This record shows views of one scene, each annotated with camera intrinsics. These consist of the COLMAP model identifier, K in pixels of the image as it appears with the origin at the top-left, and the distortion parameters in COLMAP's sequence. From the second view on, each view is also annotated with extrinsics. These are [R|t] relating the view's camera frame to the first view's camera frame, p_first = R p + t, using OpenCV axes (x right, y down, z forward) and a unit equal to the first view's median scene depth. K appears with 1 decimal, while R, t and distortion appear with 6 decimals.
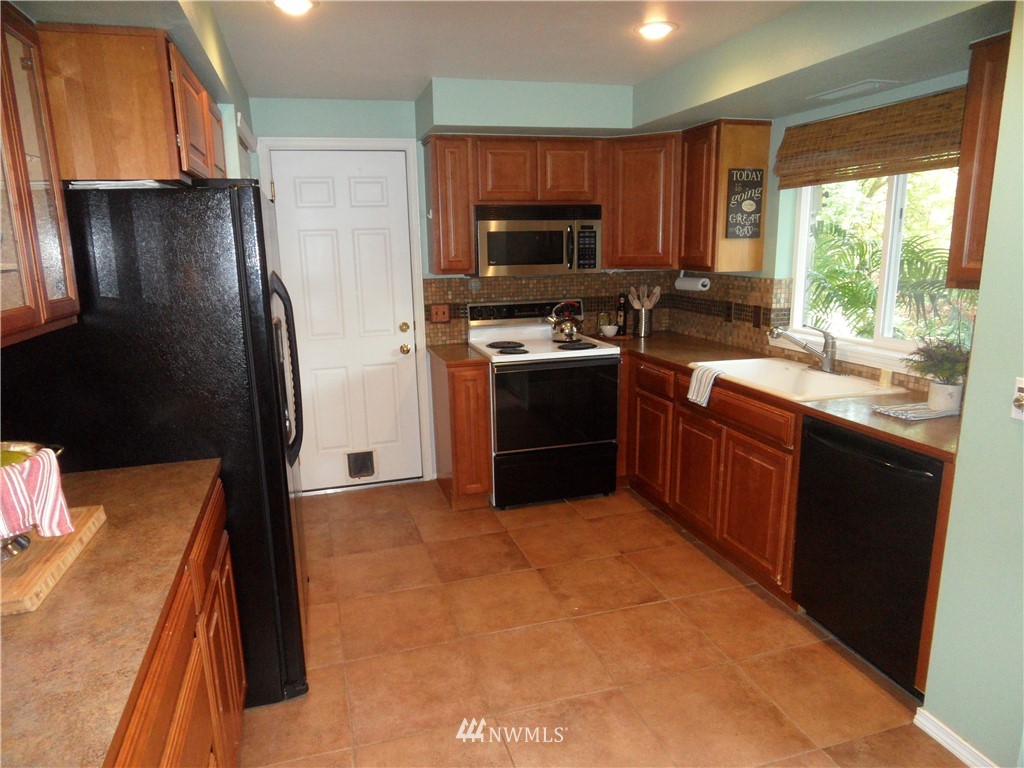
lens RADIAL K [[681.2, 0, 510.1], [0, 681.2, 372.9], [0, 0, 1]] dist [-0.007079, 0.001593]
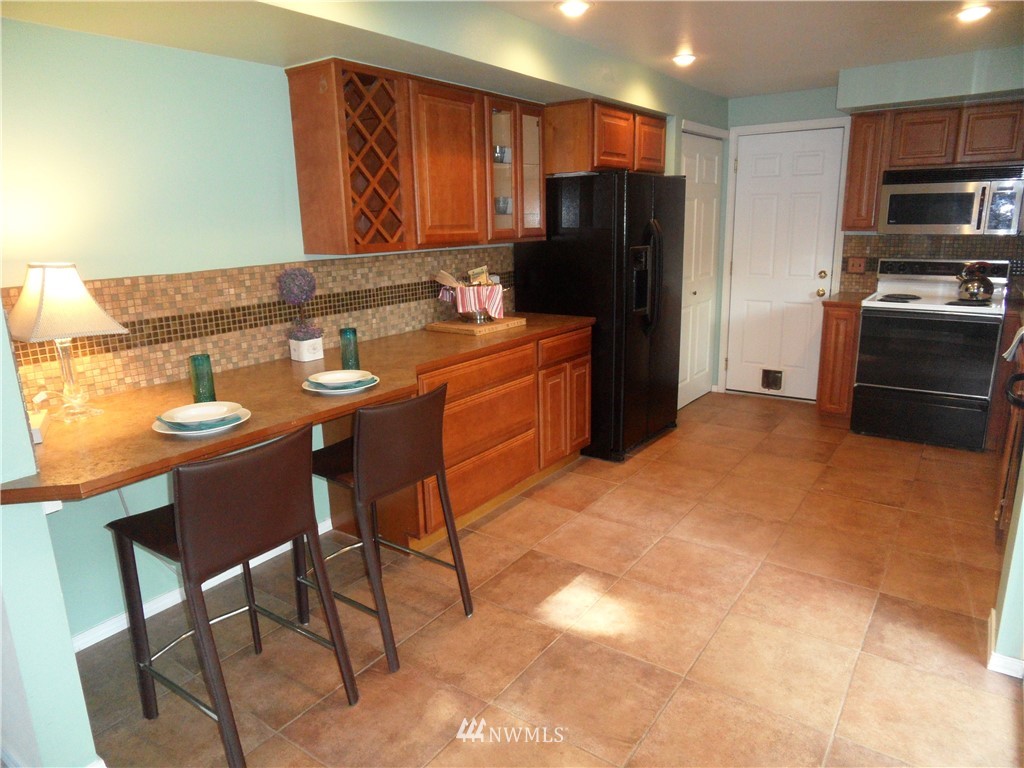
lens RADIAL K [[681.2, 0, 517.3], [0, 681.2, 386.0], [0, 0, 1]] dist [-0.007079, 0.001593]
pose [[0.621384, 0.199312, -0.757732, 0.490724], [-0.149200, 0.979507, 0.135295, 0.047576], [0.769170, 0.028983, 0.638387, -0.202553]]
